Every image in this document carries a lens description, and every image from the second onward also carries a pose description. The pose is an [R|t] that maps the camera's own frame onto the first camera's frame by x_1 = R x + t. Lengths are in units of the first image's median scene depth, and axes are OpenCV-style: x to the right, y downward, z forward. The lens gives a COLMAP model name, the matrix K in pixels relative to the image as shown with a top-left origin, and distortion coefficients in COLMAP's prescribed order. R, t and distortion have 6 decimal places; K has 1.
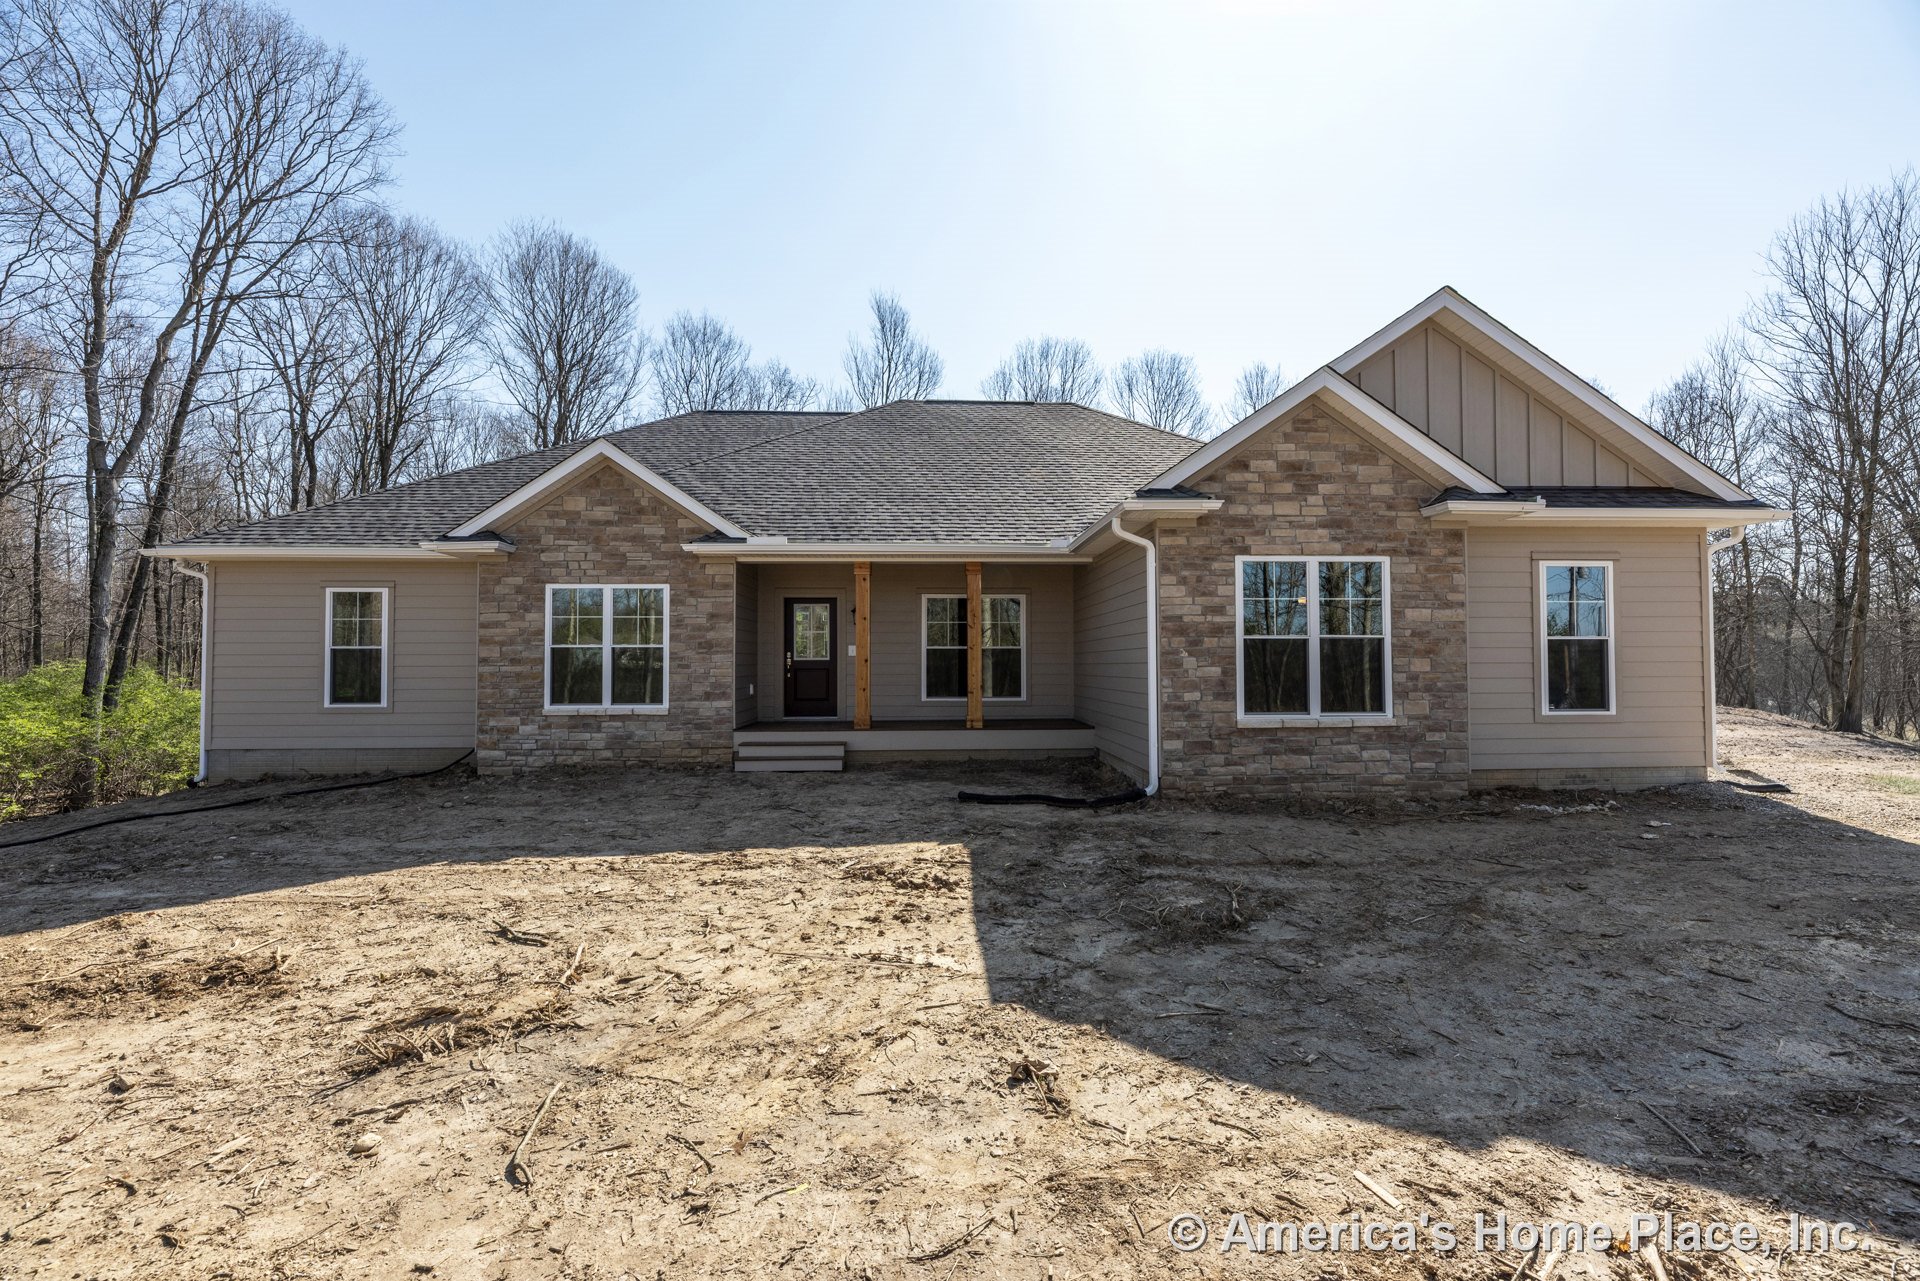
lens RADIAL K [[785.6, 0, 960.0], [0, 785.6, 640.5], [0, 0, 1]] dist [-0.001889, -0.000078]
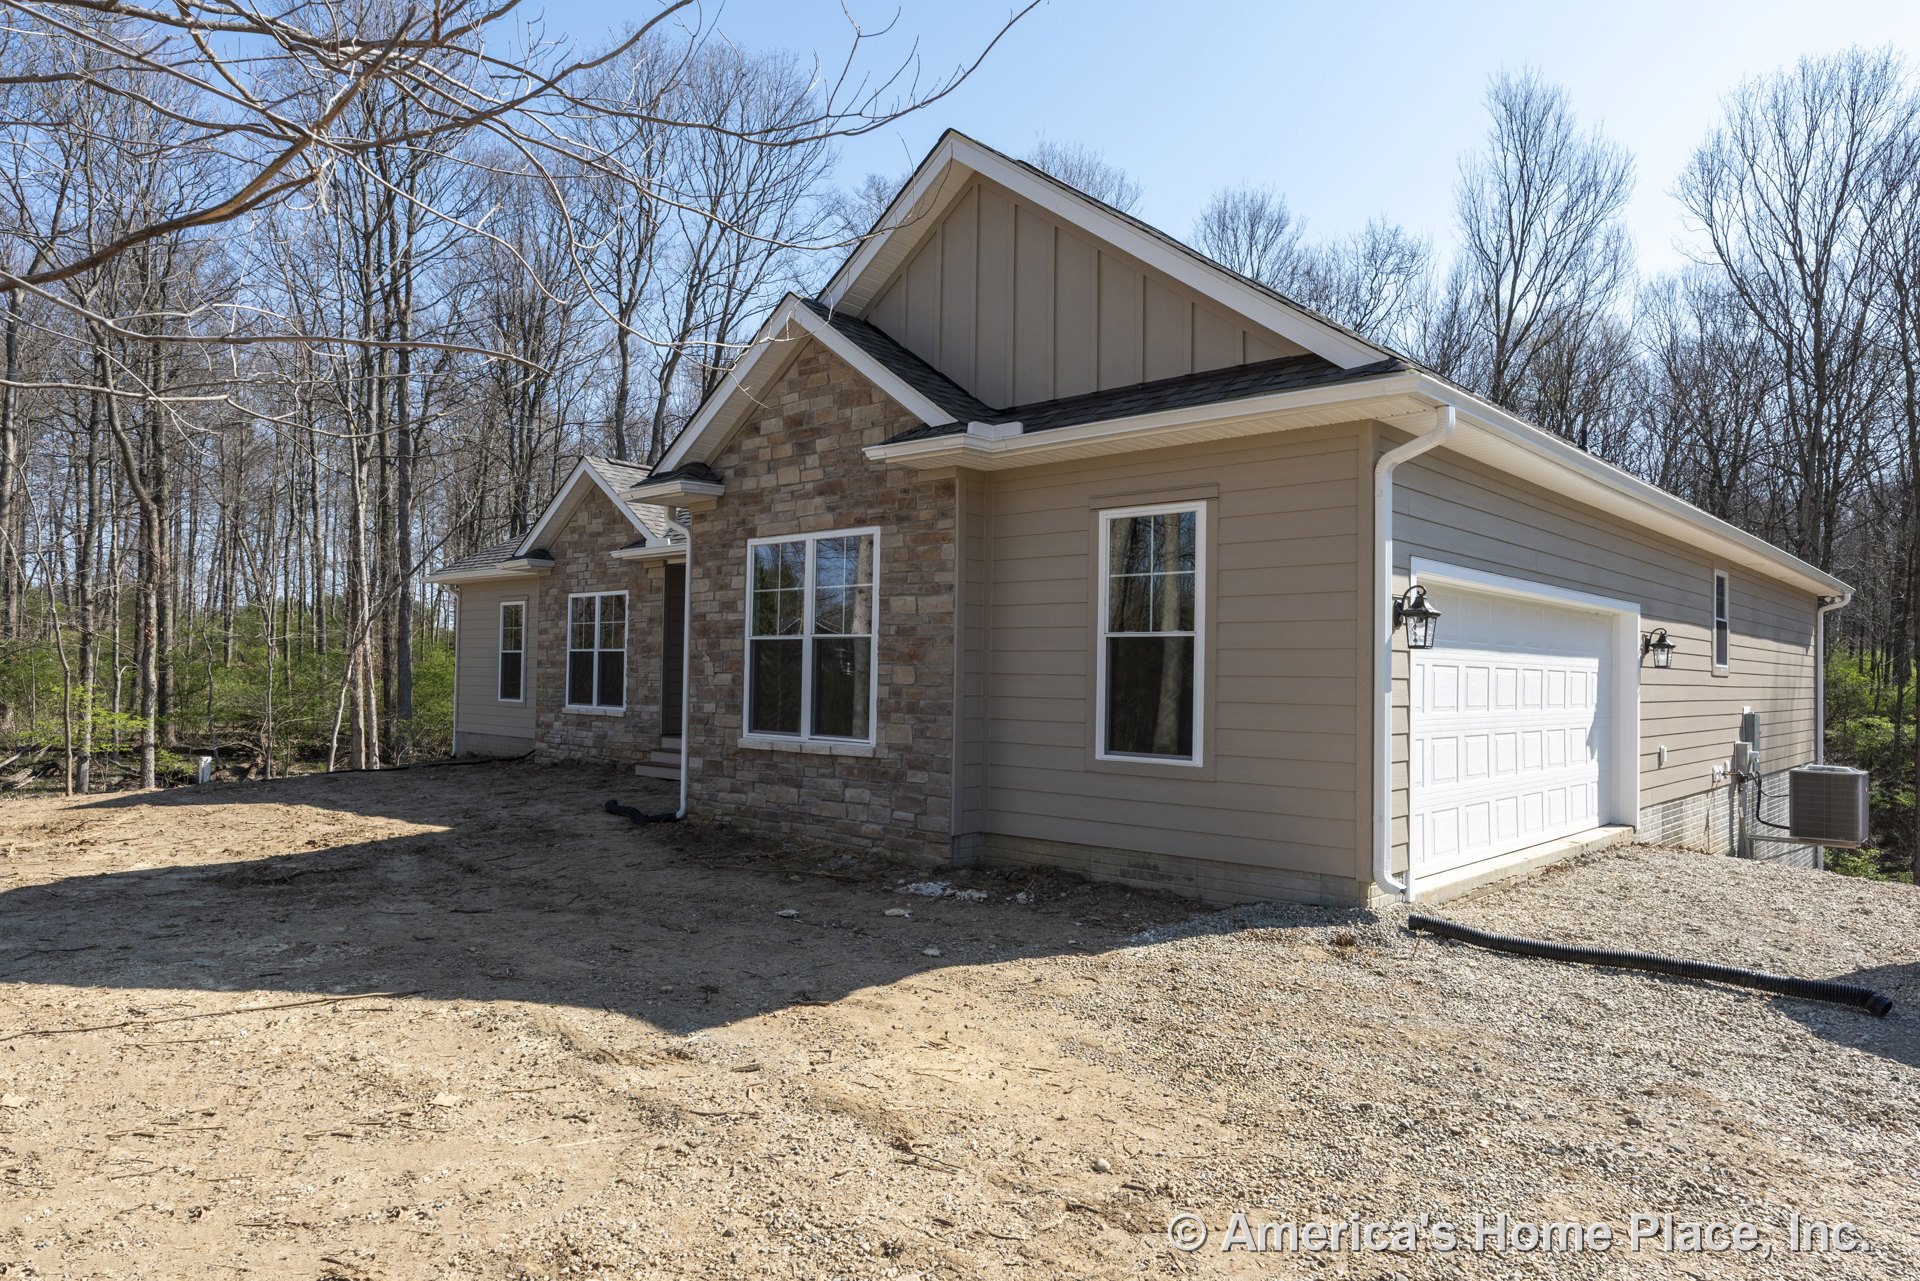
lens RADIAL K [[1195.2, 0, 960.0], [0, 1195.2, 640.5], [0, 0, 1]] dist [-0.004773, 0.000035]
pose [[0.711236, -0.006503, -0.702924, 1.387148], [0.003762, 0.999978, -0.005445, 0.005840], [0.702944, 0.001228, 0.711245, 0.262393]]
